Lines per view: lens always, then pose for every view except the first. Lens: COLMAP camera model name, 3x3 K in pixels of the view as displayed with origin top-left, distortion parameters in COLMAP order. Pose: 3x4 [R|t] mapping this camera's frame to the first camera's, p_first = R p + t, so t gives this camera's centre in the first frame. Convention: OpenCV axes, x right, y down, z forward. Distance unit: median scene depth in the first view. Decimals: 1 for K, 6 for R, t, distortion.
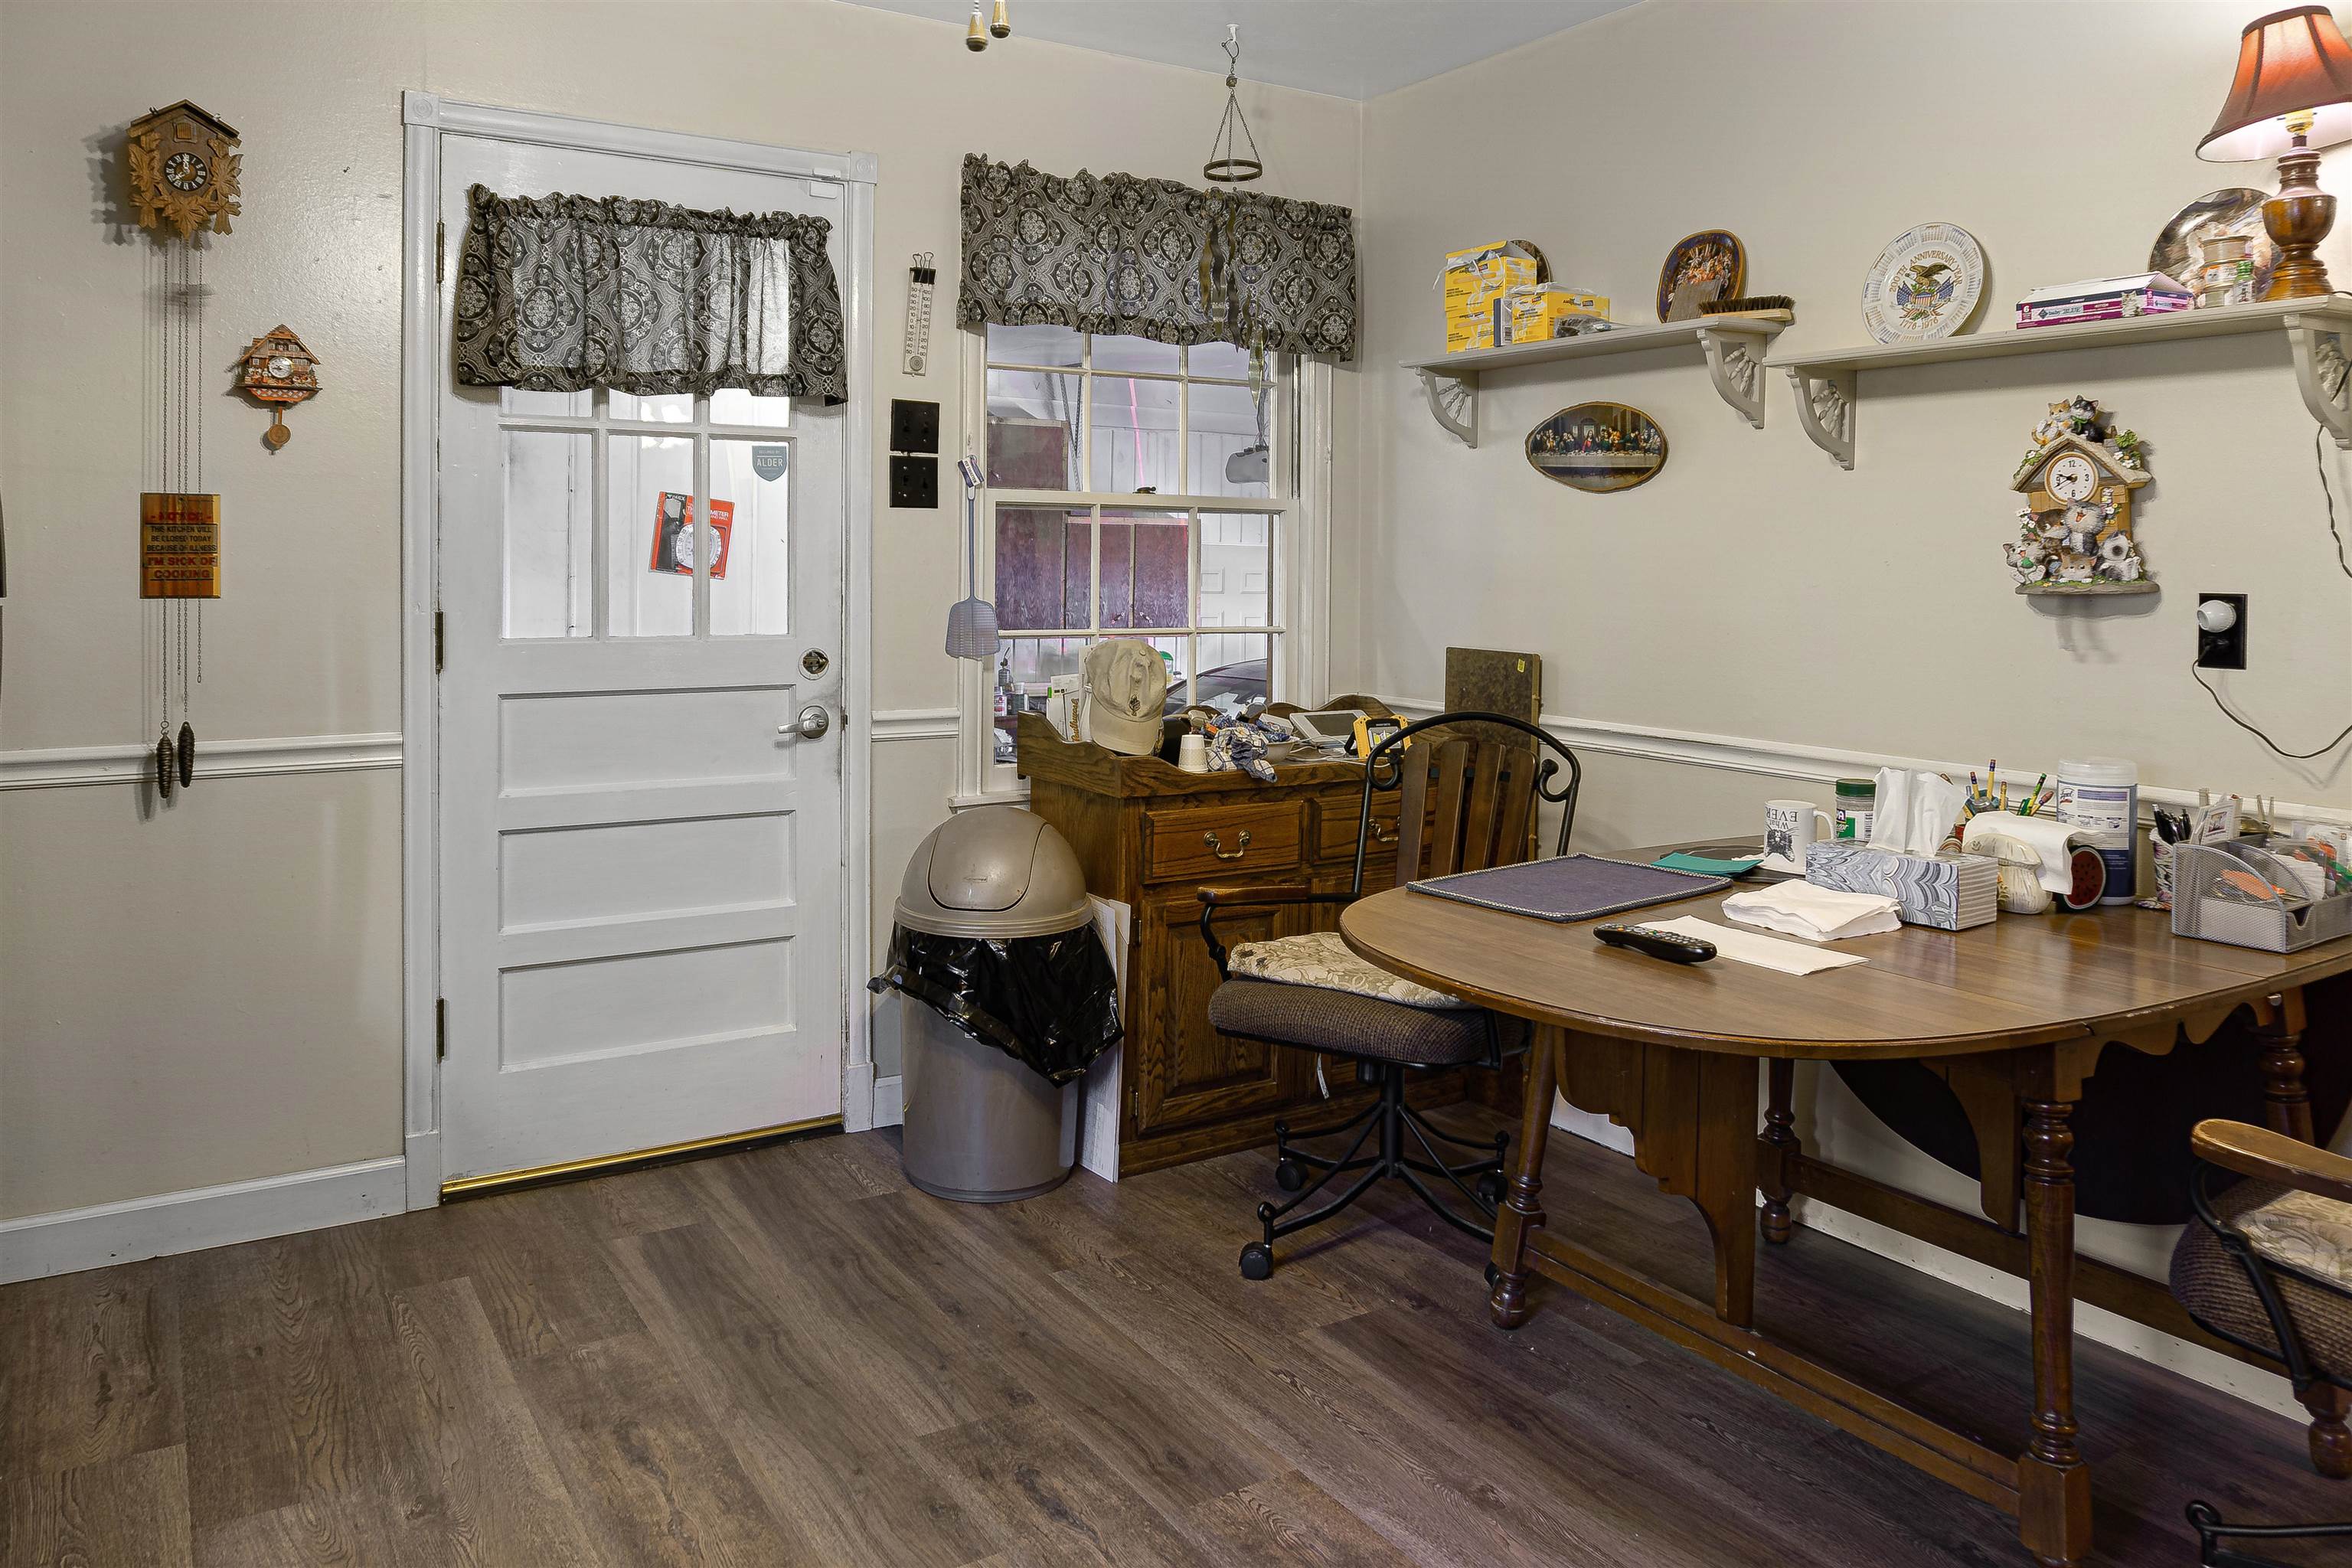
lens RADIAL K [[1686.1, 0, 1176.6], [0, 1686.1, 811.5], [0, 0, 1]] dist [-0.020224, -0.000671]
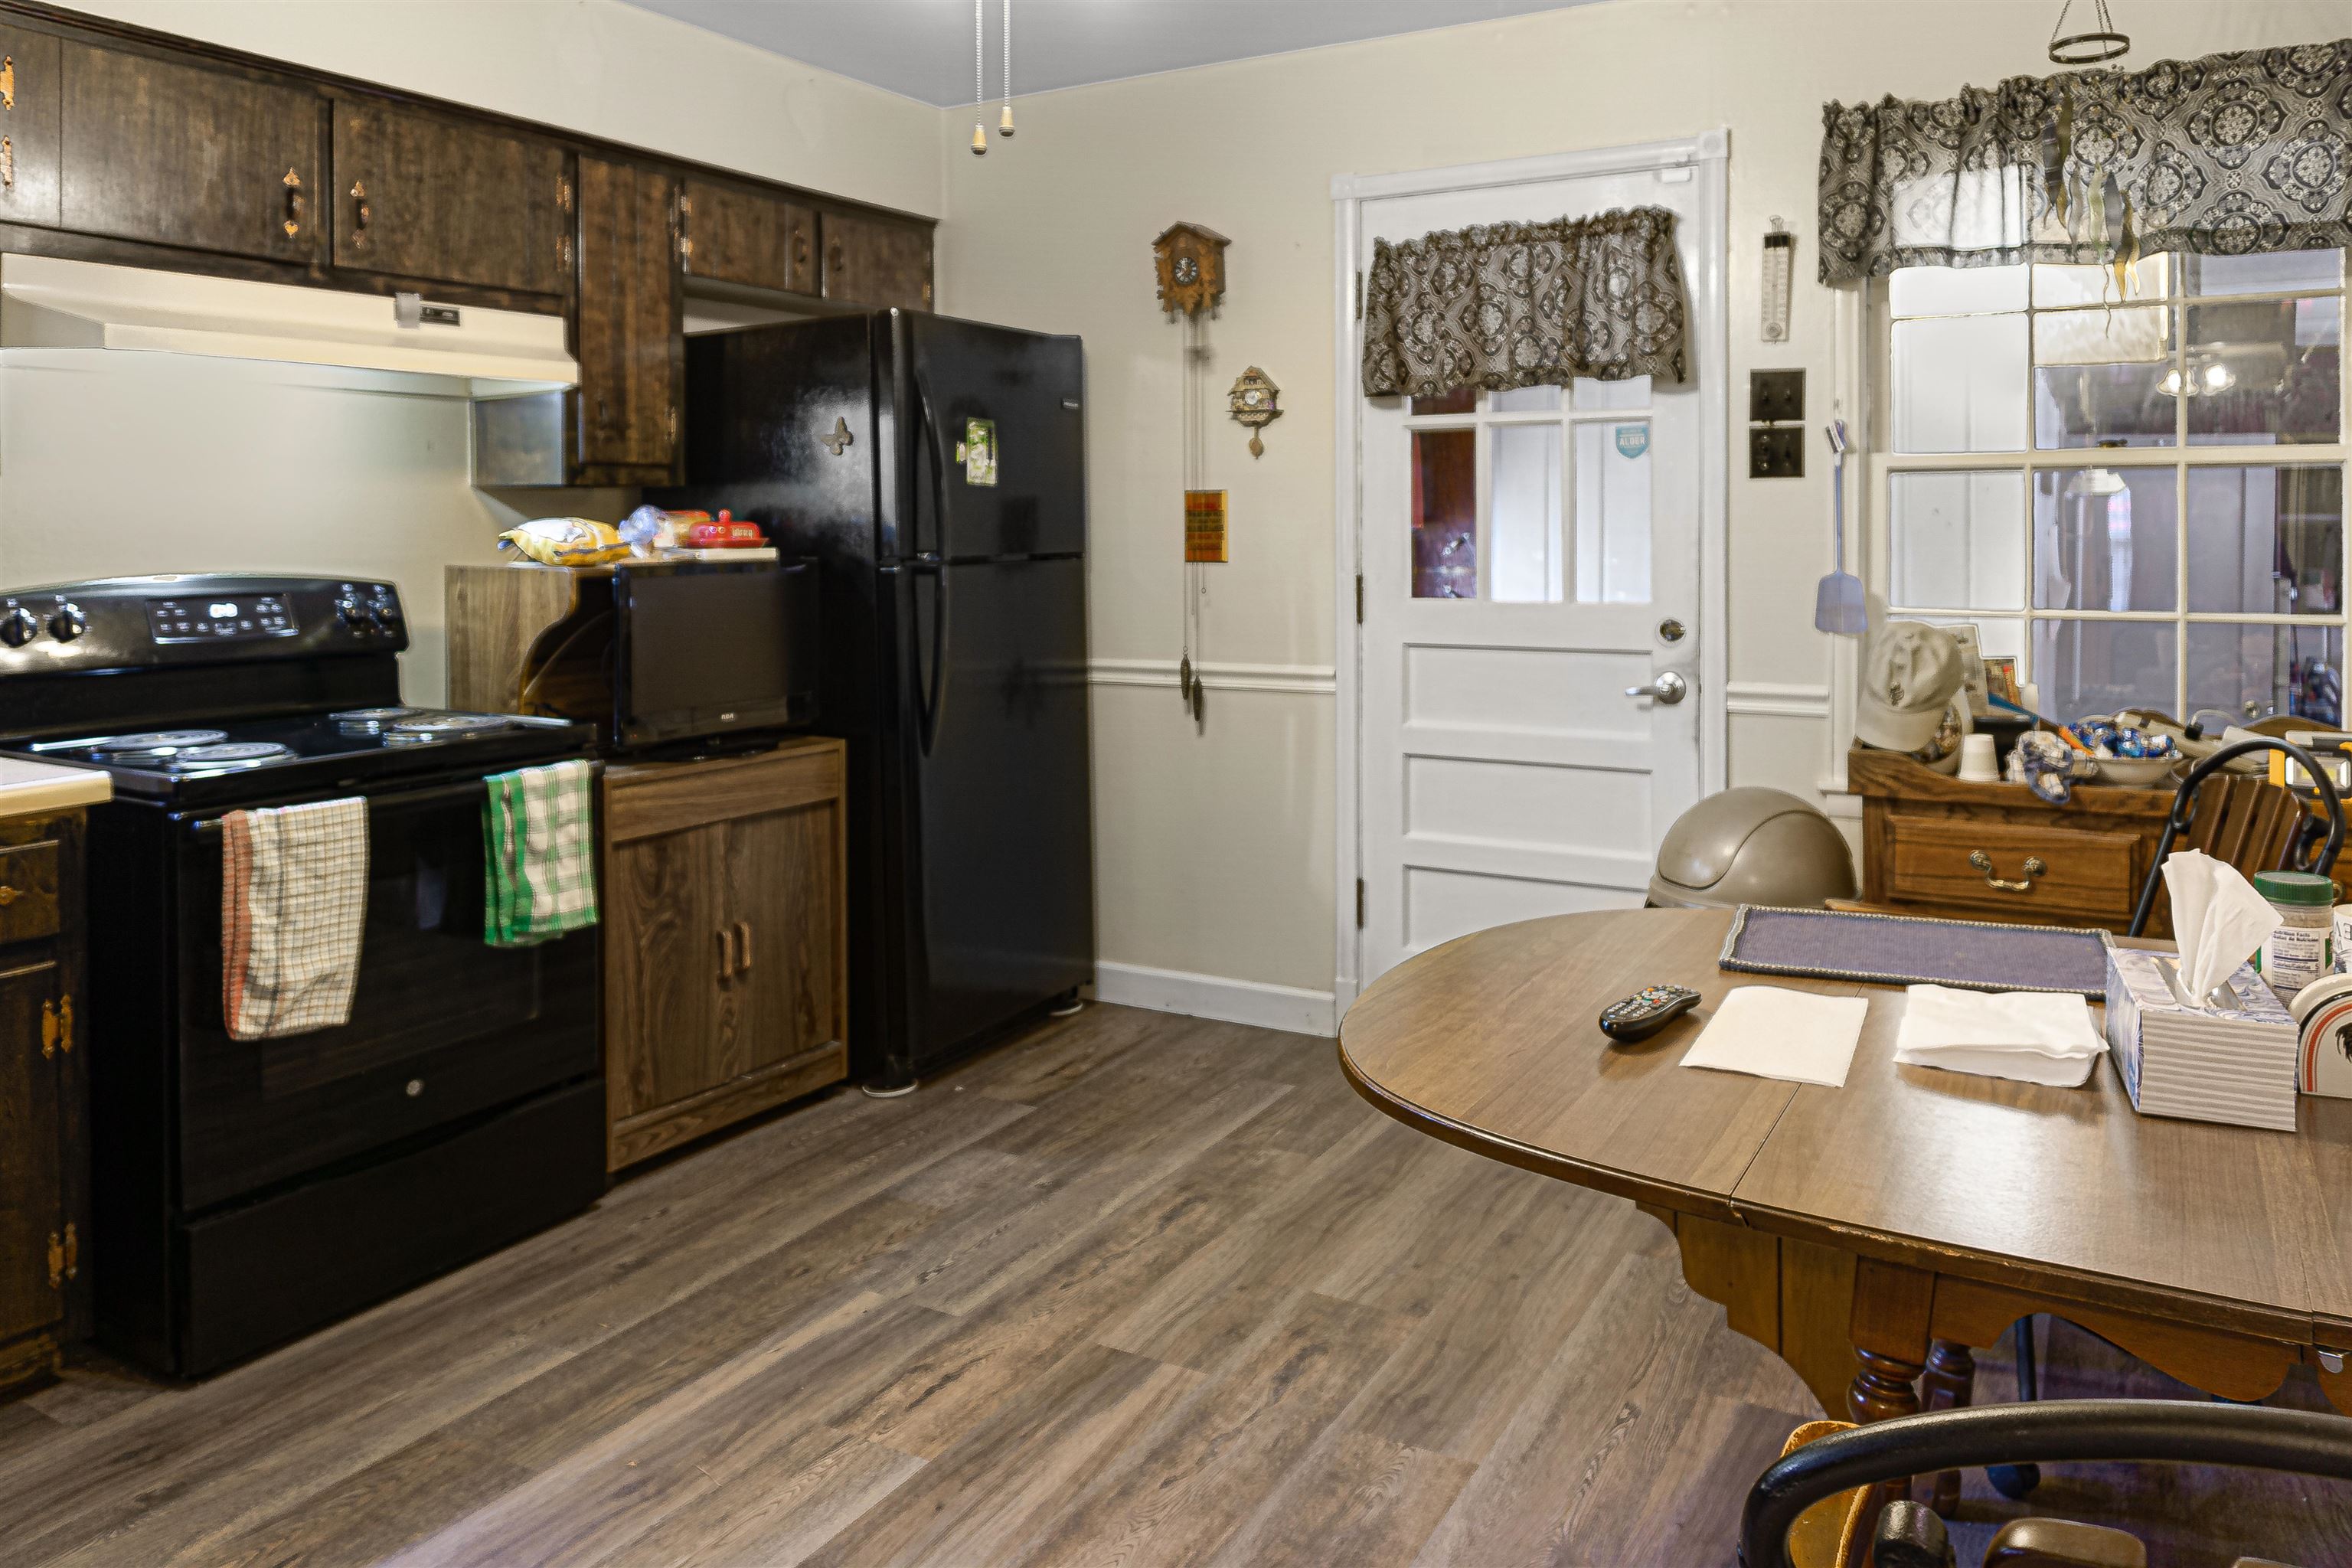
lens RADIAL K [[1629.3, 0, 1176.0], [0, 1629.3, 784.0], [0, 0, 1]] dist [-0.009848, 0.000309]
pose [[0.475370, 0.124228, -0.870971, 0.593143], [-0.122334, 0.989697, 0.074393, -0.036687], [0.871239, 0.071185, 0.485669, 0.282884]]
